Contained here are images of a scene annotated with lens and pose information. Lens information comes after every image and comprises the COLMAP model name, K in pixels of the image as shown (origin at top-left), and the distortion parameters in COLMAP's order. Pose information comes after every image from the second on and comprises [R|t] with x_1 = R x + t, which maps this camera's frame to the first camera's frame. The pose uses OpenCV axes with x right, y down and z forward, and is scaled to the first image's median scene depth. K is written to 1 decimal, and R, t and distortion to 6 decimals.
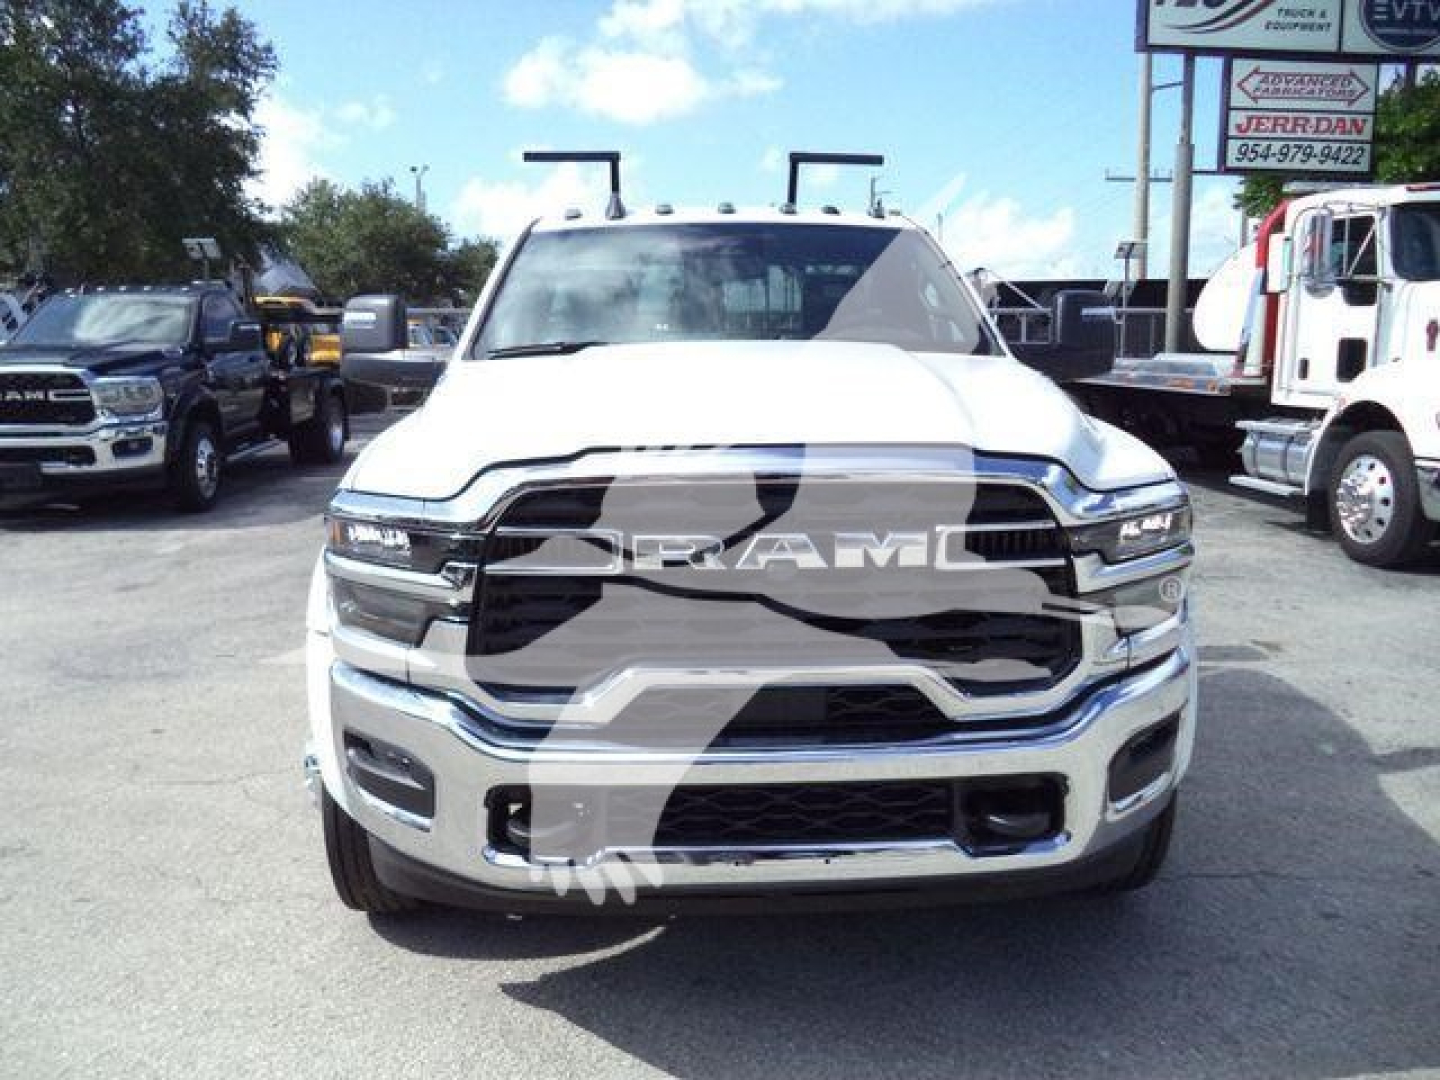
lens RADIAL K [[1166.4, 0, 724.8], [0, 1166.4, 552.5], [0, 0, 1]] dist [-0.032902, 0.011787]
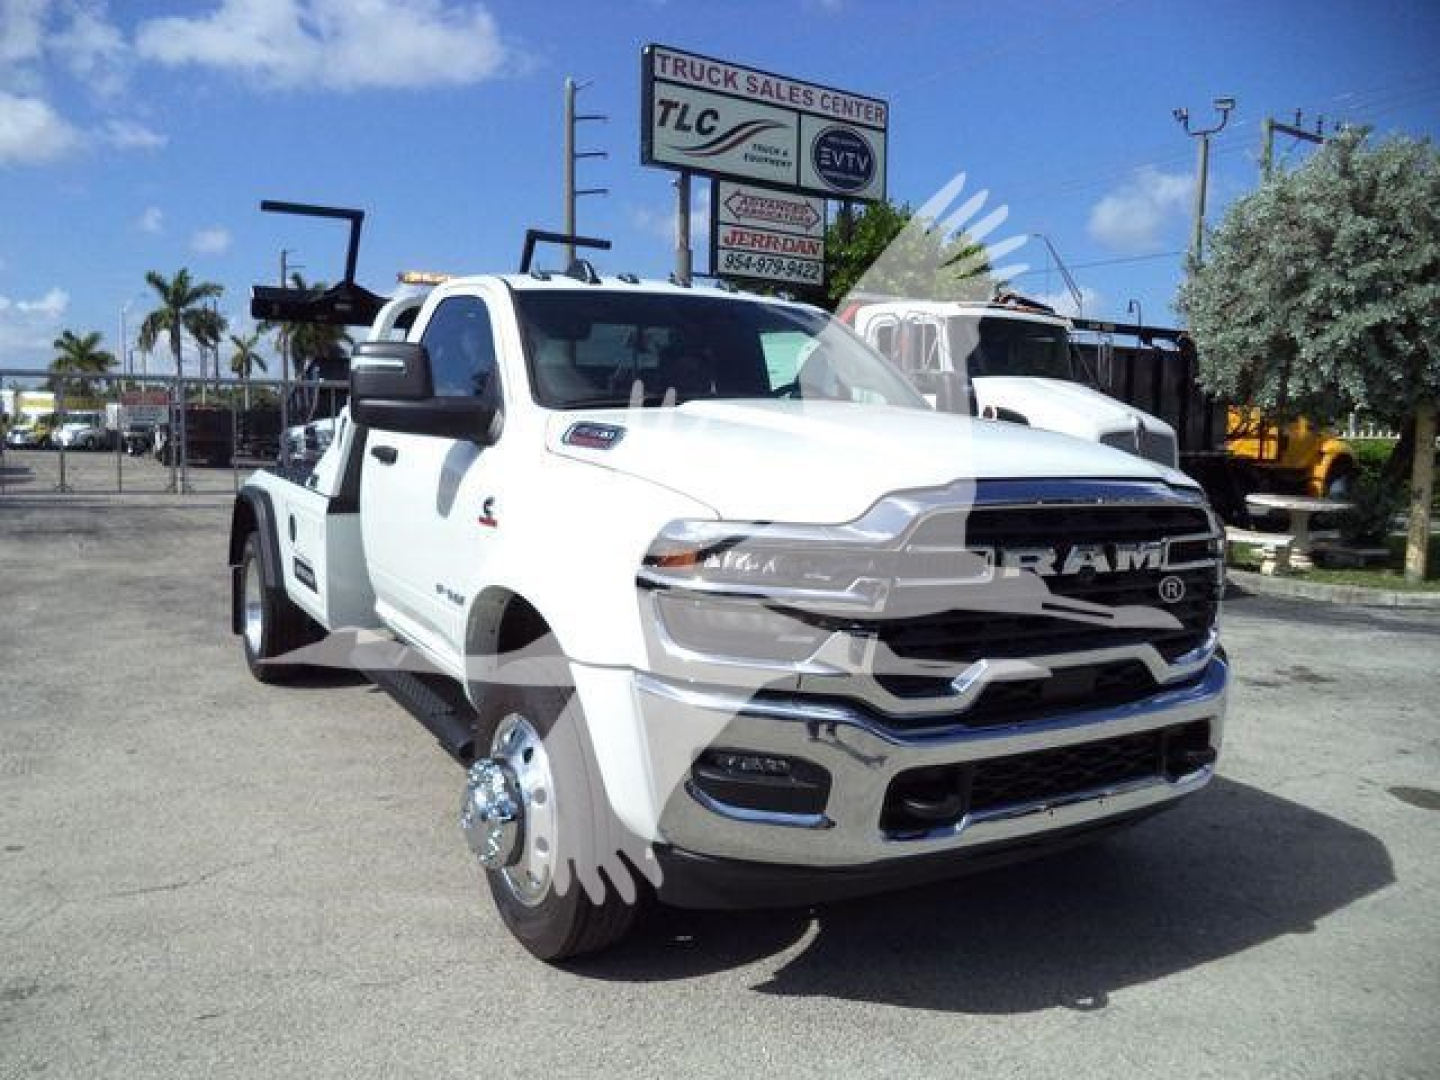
lens RADIAL K [[1166.4, 0, 715.8], [0, 1166.4, 540.4], [0, 0, 1]] dist [-0.032902, 0.011787]
pose [[0.878775, -0.019718, 0.476829, -0.126513], [0.056462, 0.996424, -0.062852, 0.004897], [-0.473885, 0.082155, 0.876746, 0.008053]]
